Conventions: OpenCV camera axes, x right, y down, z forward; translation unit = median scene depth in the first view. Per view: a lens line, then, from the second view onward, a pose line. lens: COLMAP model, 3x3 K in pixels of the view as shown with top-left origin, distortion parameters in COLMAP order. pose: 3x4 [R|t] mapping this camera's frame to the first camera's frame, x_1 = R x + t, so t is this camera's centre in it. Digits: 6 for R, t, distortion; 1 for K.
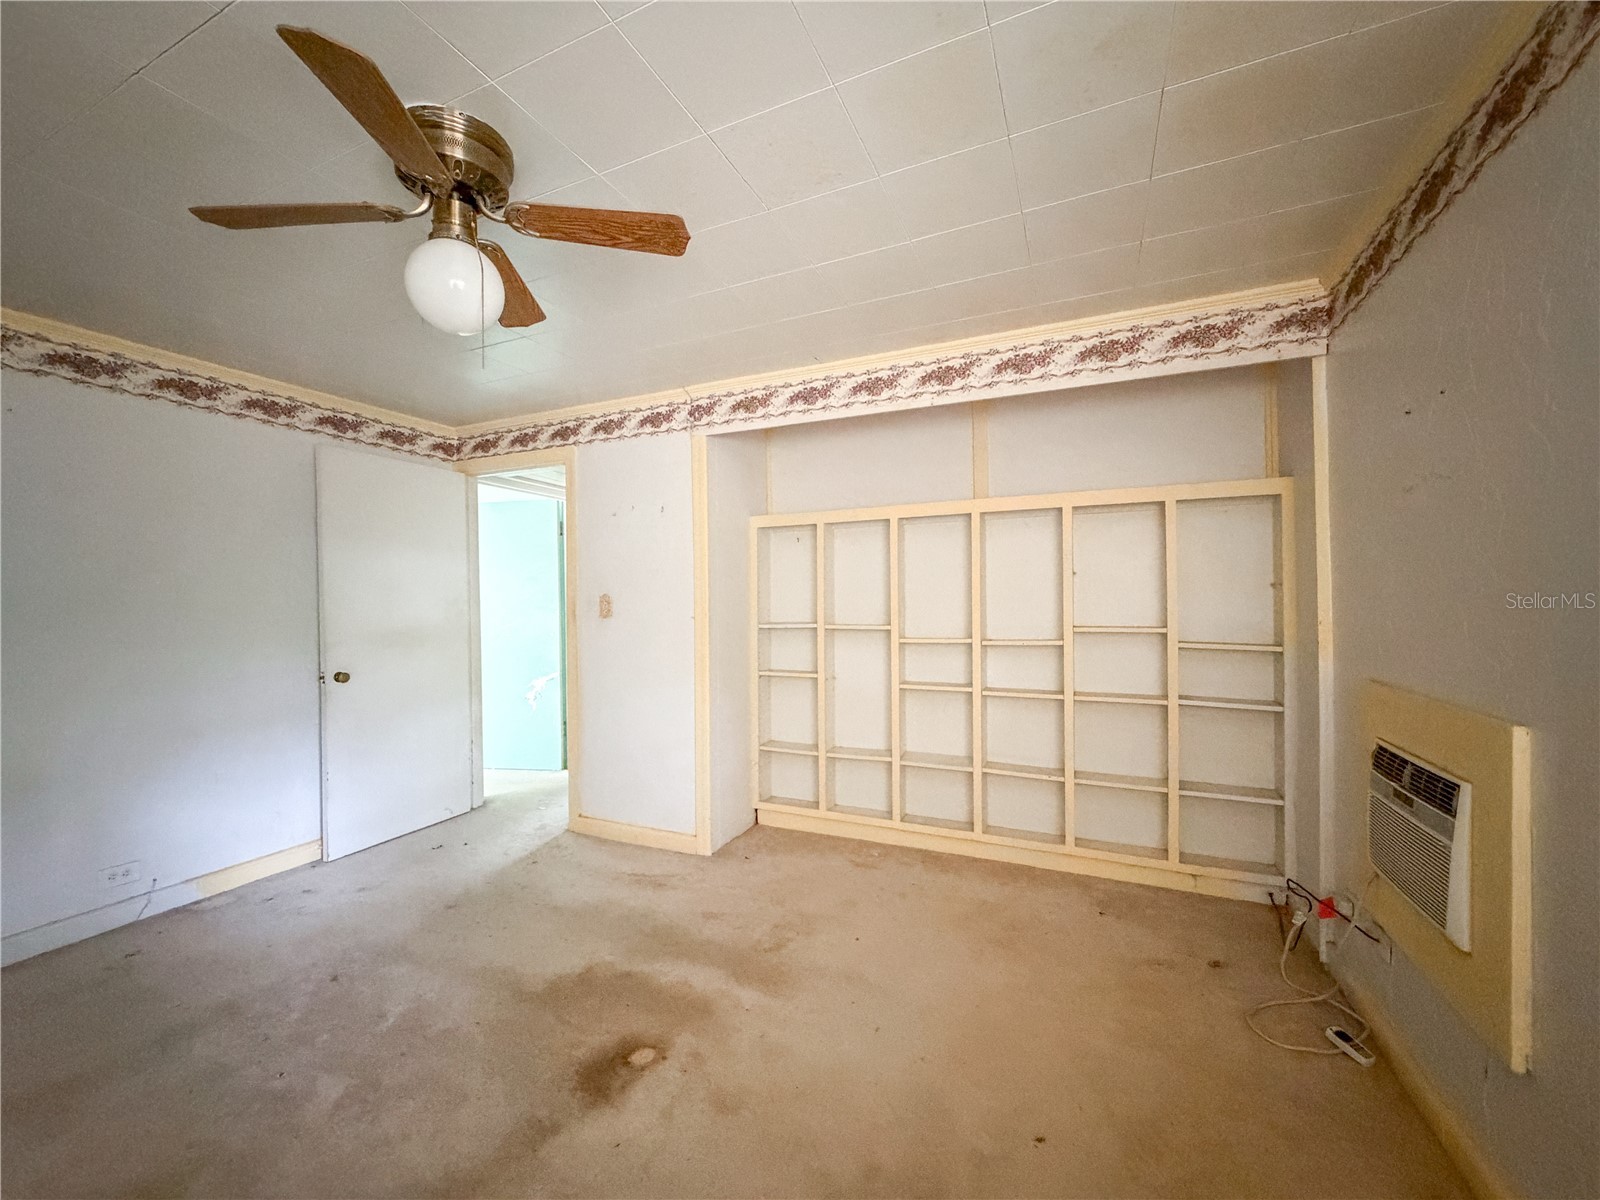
lens RADIAL K [[658.2, 0, 839.4], [0, 658.2, 604.1], [0, 0, 1]] dist [-0.004116, 0.000819]
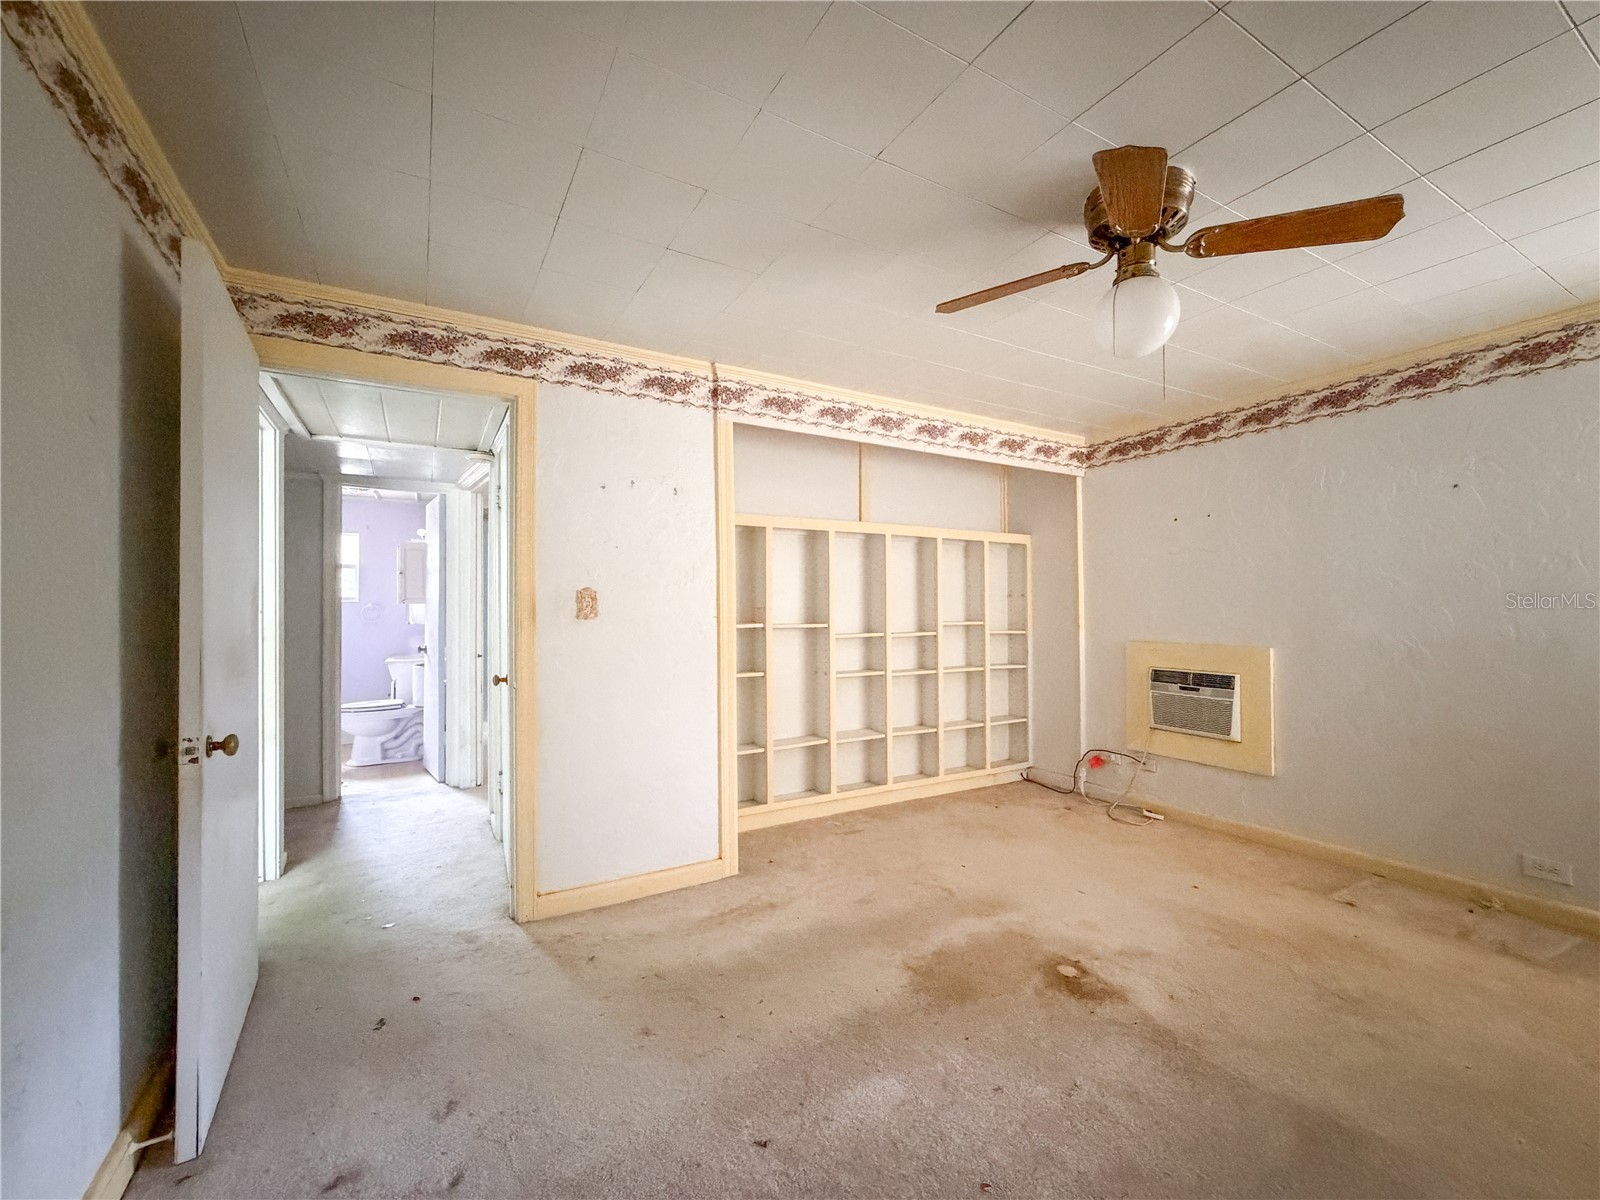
lens RADIAL K [[658.2, 0, 783.9], [0, 658.2, 601.3], [0, 0, 1]] dist [-0.004116, 0.000819]
pose [[0.588195, 0.012643, 0.808620, -0.972957], [-0.002563, 0.999902, -0.013769, 0.010842], [-0.808715, 0.006026, 0.588170, 0.423141]]
